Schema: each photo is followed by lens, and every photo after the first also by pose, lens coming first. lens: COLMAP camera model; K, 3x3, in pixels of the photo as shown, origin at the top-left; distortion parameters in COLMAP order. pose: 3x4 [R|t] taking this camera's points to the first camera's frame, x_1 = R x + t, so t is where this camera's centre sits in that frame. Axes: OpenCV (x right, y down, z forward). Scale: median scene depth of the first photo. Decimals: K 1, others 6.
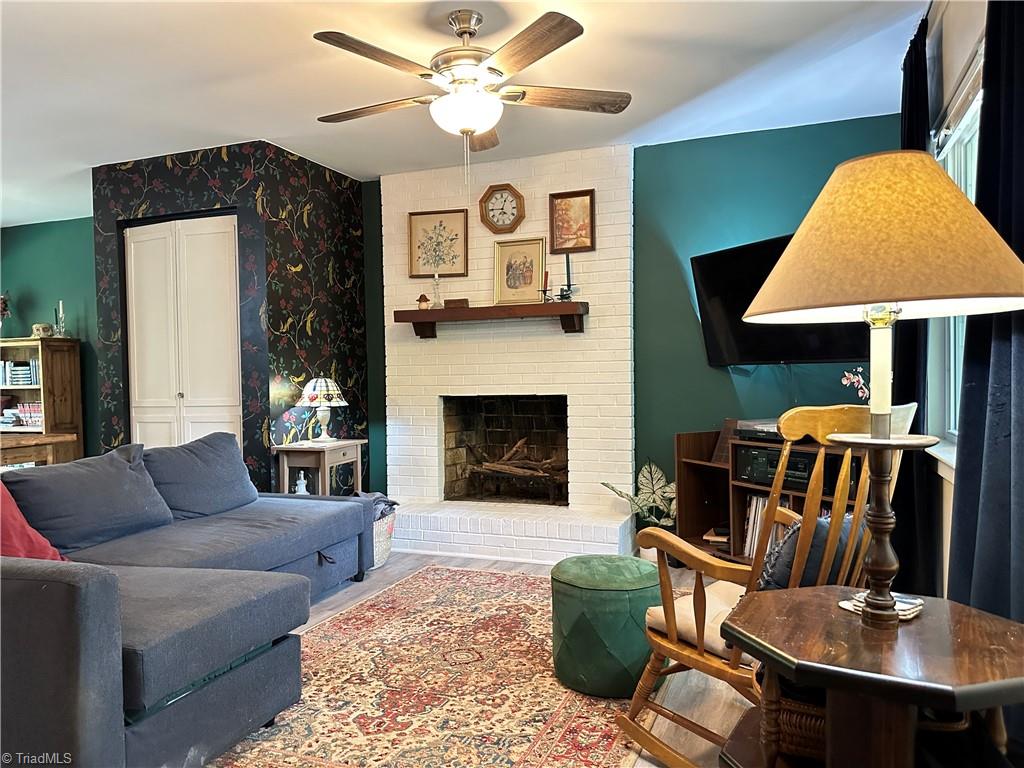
lens RADIAL K [[716.2, 0, 532.6], [0, 716.2, 400.4], [0, 0, 1]] dist [0.045452, -0.064687]
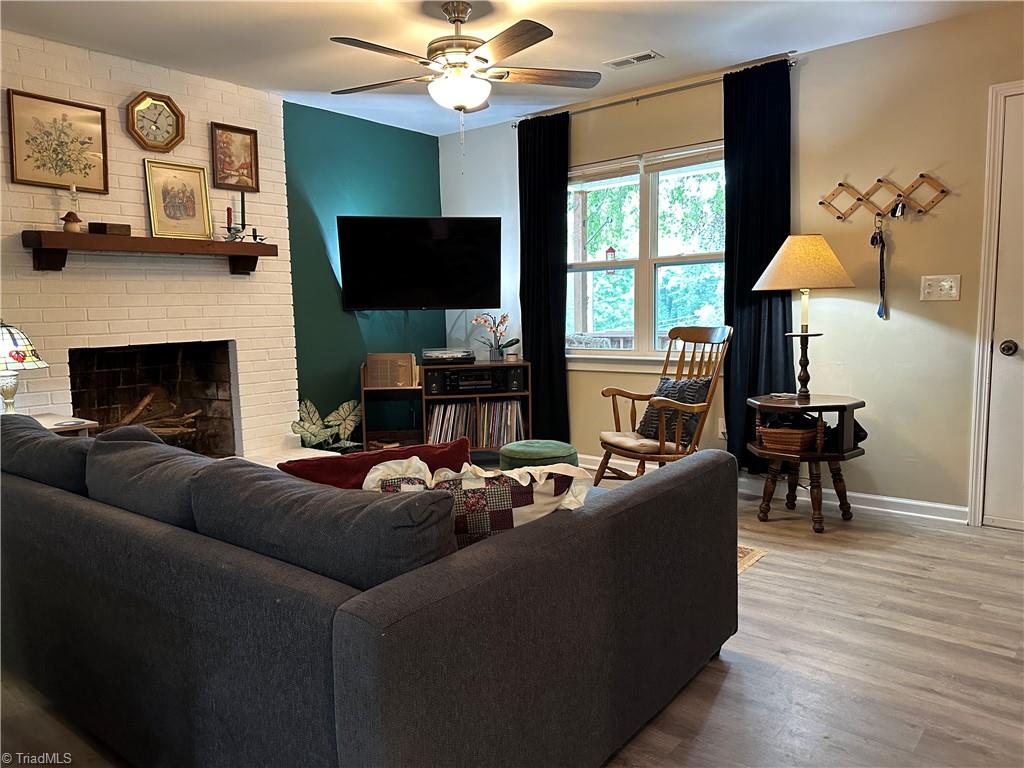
lens RADIAL K [[716.2, 0, 517.5], [0, 716.2, 389.0], [0, 0, 1]] dist [0.045452, -0.064687]
pose [[0.316633, -0.100221, 0.943239, -0.766094], [0.047023, 0.994838, 0.089918, -0.011047], [-0.947382, 0.015883, 0.319711, 0.340848]]
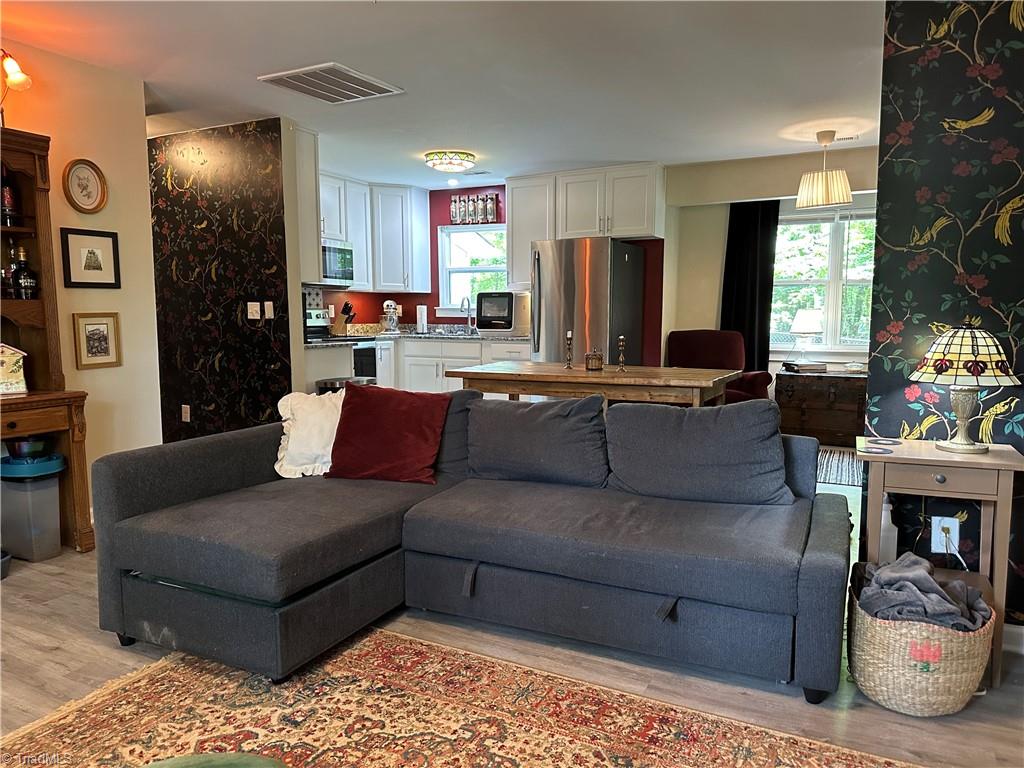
lens RADIAL K [[716.2, 0, 510.8], [0, 716.2, 399.3], [0, 0, 1]] dist [0.045452, -0.064687]
pose [[-0.121289, 0.132434, -0.983743, 0.264027], [-0.033344, 0.989957, 0.137382, -0.040605], [0.992057, 0.049465, -0.115655, 0.722446]]
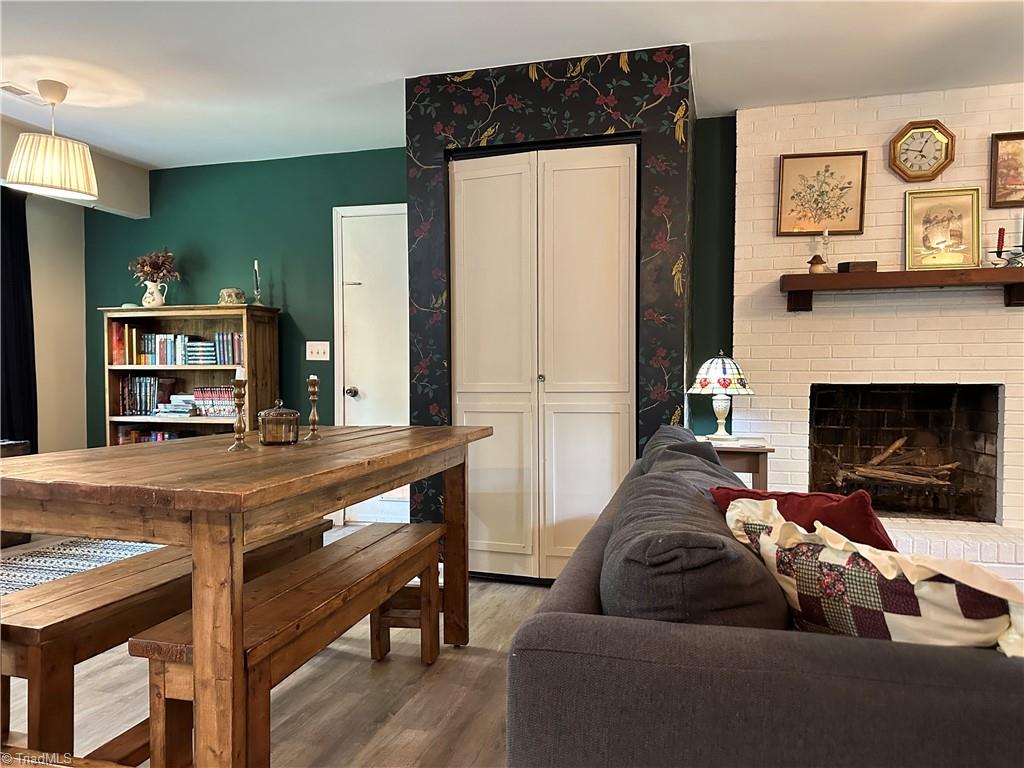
lens RADIAL K [[716.2, 0, 508.4], [0, 716.2, 388.1], [0, 0, 1]] dist [0.045452, -0.064687]
pose [[0.996962, 0.012077, 0.076953, -0.580778], [-0.011323, 0.999884, -0.010231, 0.011874], [-0.077067, 0.009328, 0.996982, 0.242384]]
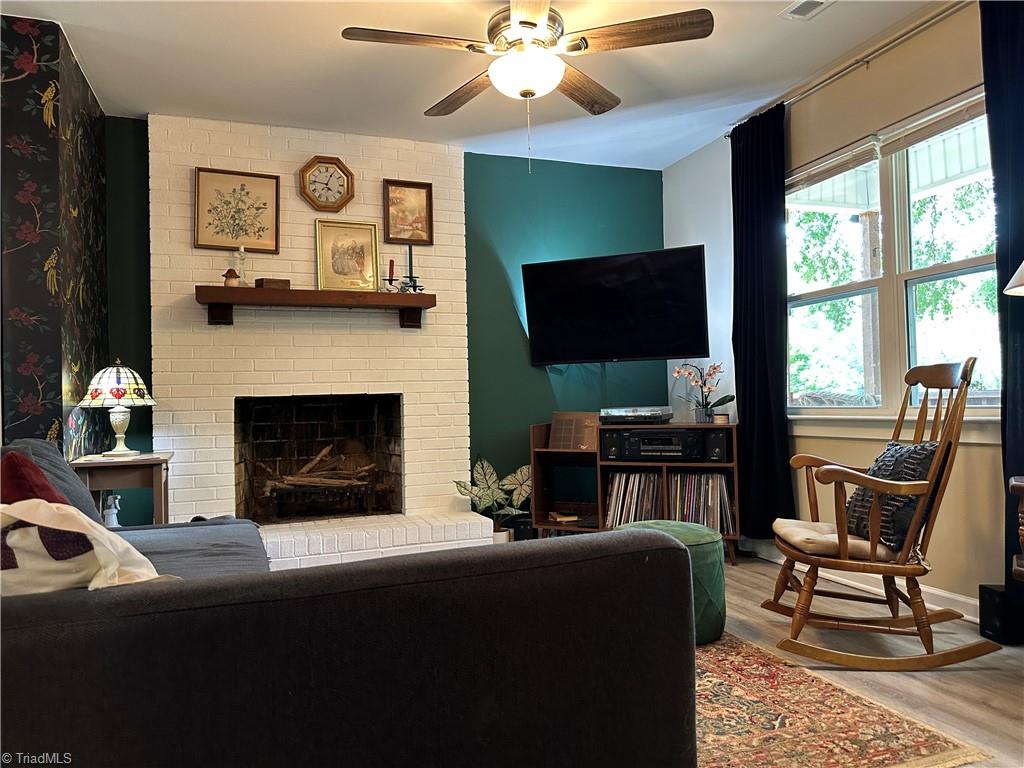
lens RADIAL K [[716.2, 0, 520.6], [0, 716.2, 393.9], [0, 0, 1]] dist [0.045452, -0.064687]
pose [[0.756813, 0.002667, 0.653626, -0.458566], [0.036283, 0.998278, -0.046084, 0.043490], [-0.652624, 0.058593, 0.755413, 0.191628]]
